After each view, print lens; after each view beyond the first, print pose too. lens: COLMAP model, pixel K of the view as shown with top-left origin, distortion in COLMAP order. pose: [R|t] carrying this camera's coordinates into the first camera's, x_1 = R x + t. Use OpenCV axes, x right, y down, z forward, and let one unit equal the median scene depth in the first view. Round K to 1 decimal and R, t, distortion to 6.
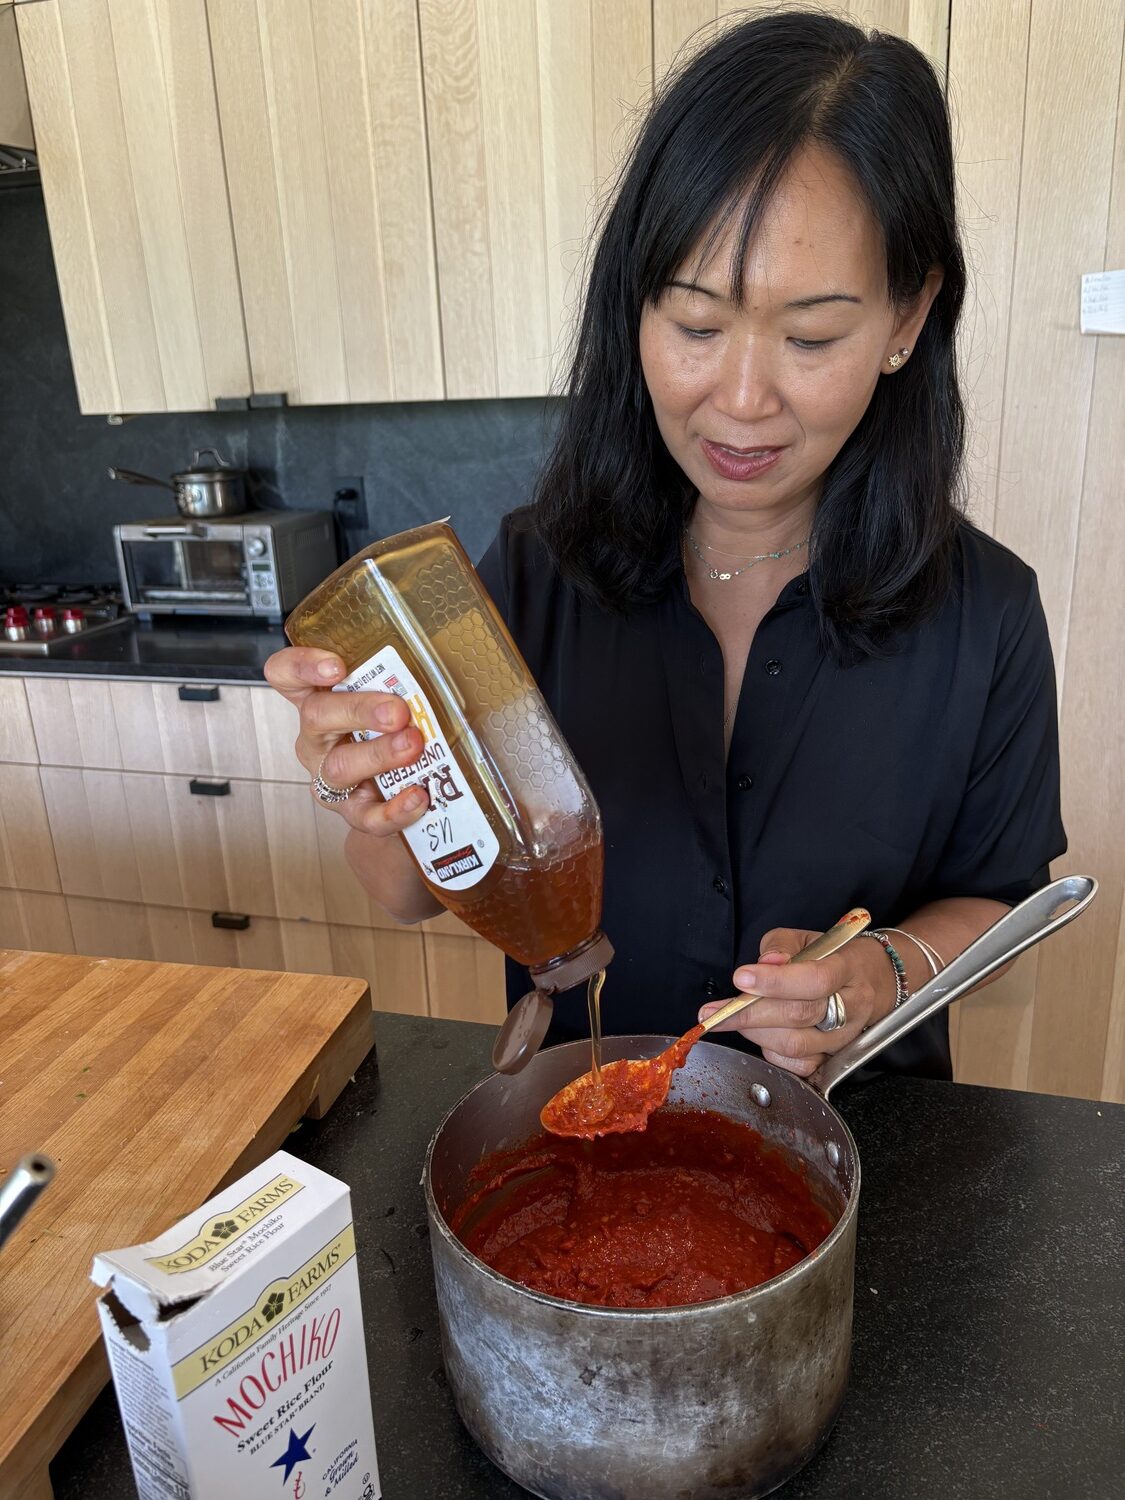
lens RADIAL K [[1184.2, 0, 633.9], [0, 1184.2, 759.3], [0, 0, 1]] dist [0.039785, -0.041814]
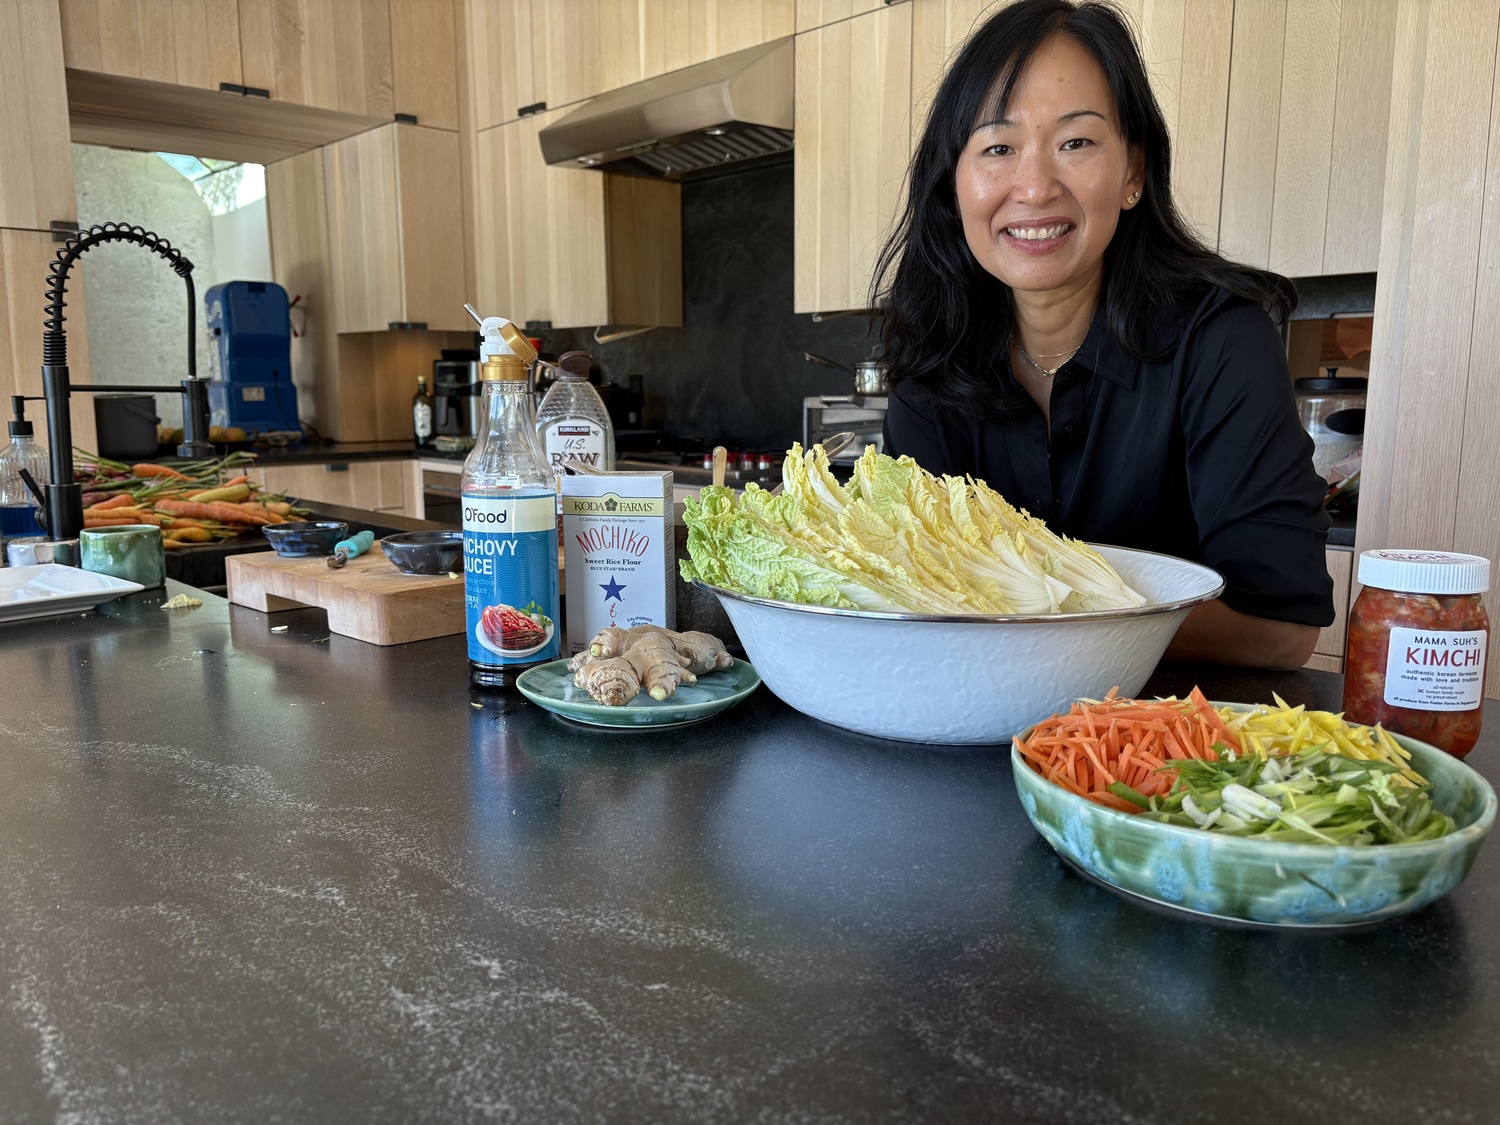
lens RADIAL K [[1184.2, 0, 752.0], [0, 1184.2, 568.7], [0, 0, 1]] dist [0.039785, -0.041814]
pose [[0.863400, 0.111509, -0.492042, 0.219724], [-0.181946, 0.978460, -0.097523, 0.154991], [0.470569, 0.173727, 0.865092, -0.168520]]
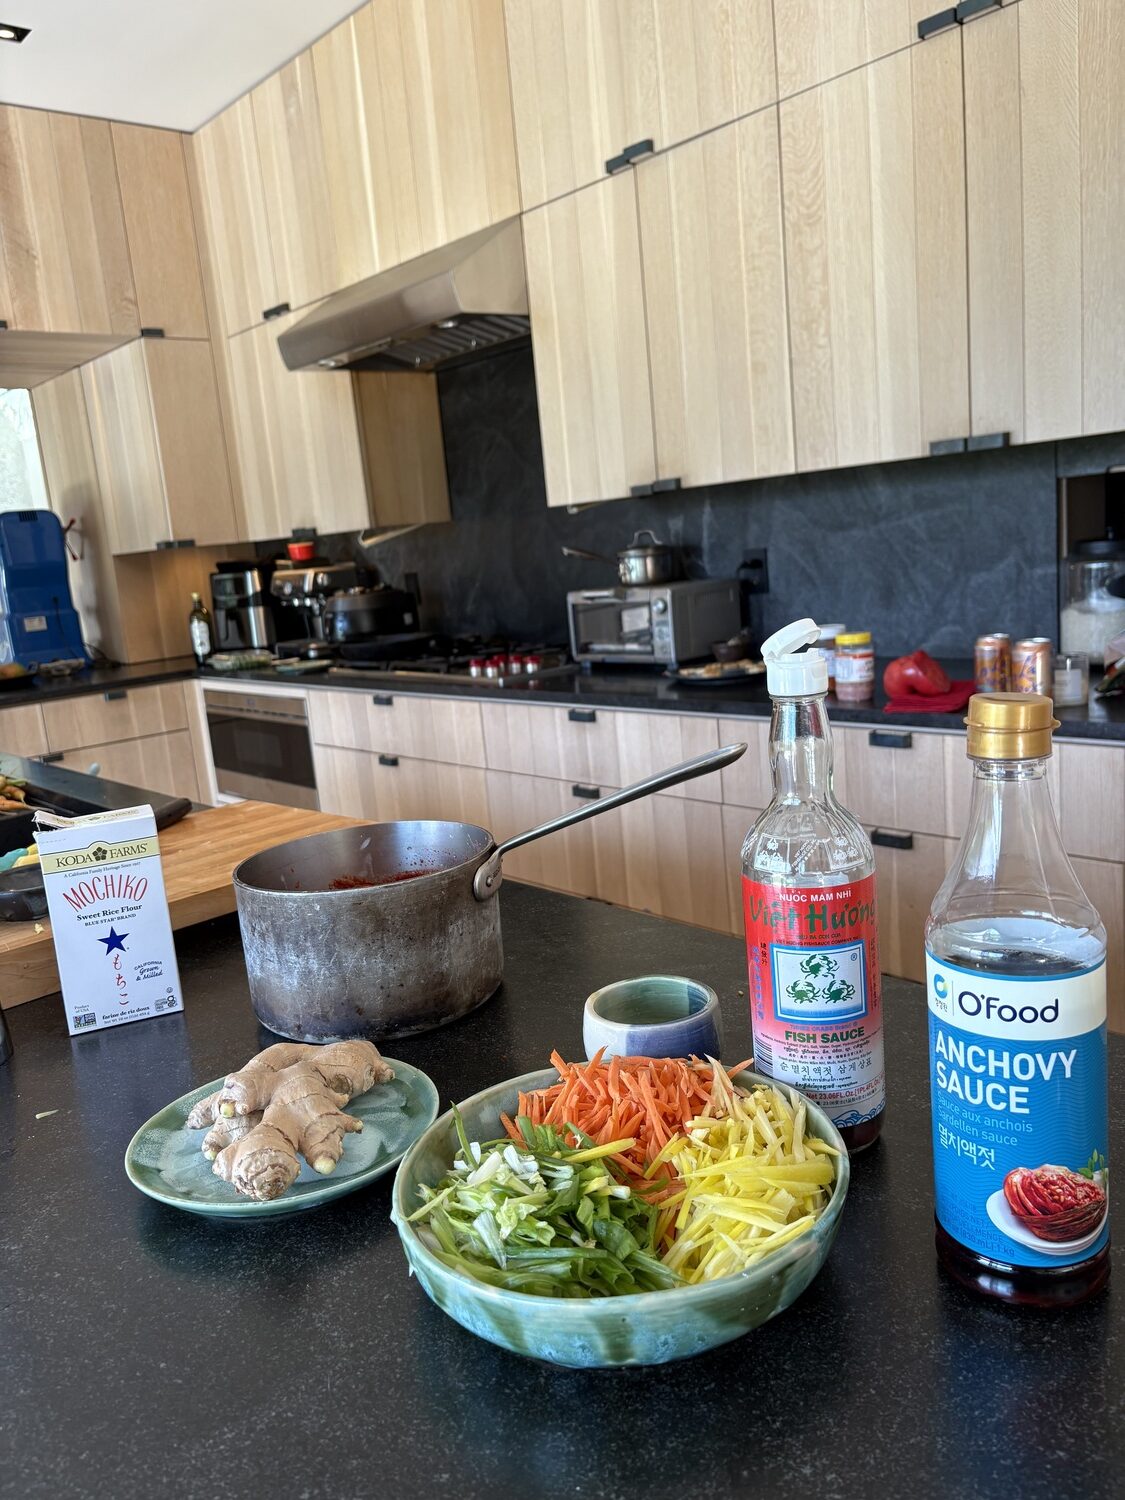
lens RADIAL K [[1184.2, 0, 546.7], [0, 1184.2, 742.5], [0, 0, 1]] dist [0.039785, -0.041814]
pose [[0.842639, 0.051602, -0.536001, 0.268600], [-0.105474, 0.991933, -0.070318, 0.063799], [0.528049, 0.115787, 0.841283, -0.067755]]
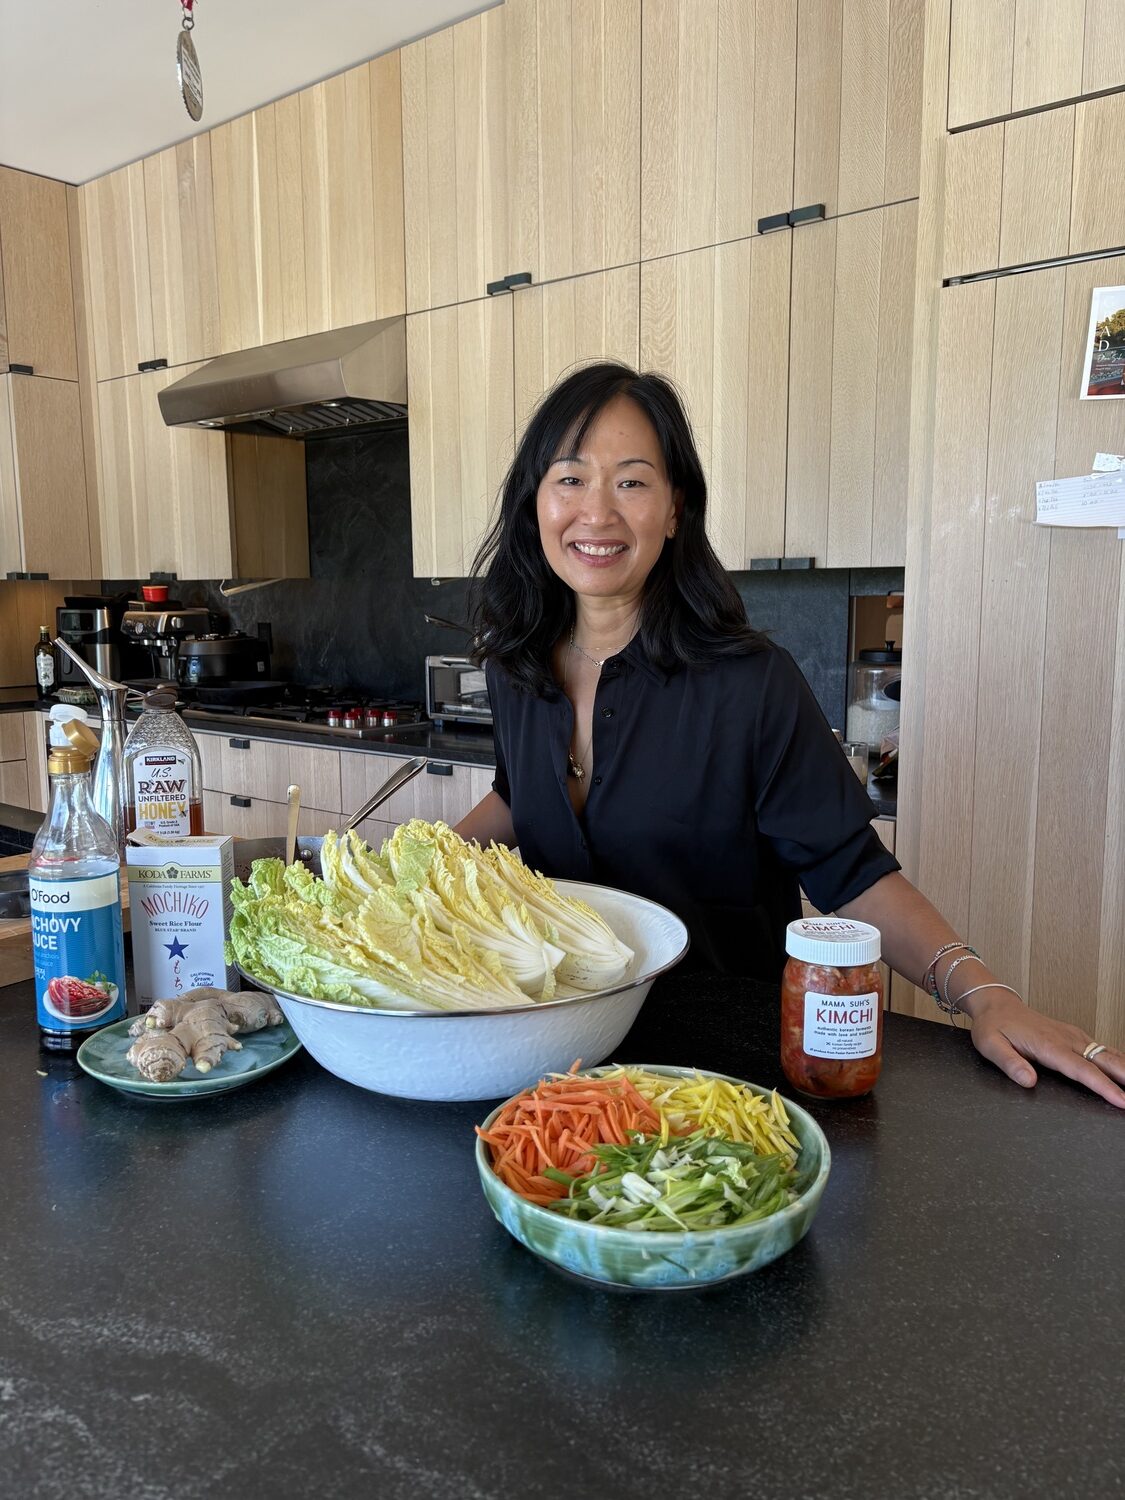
lens RADIAL K [[1184.2, 0, 563.6], [0, 1184.2, 746.4], [0, 0, 1]] dist [0.039785, -0.041814]
pose [[0.920520, 0.081815, -0.382032, 0.289526], [-0.143811, 0.980130, -0.136616, 0.086089], [0.363264, 0.180698, 0.913995, -0.216714]]
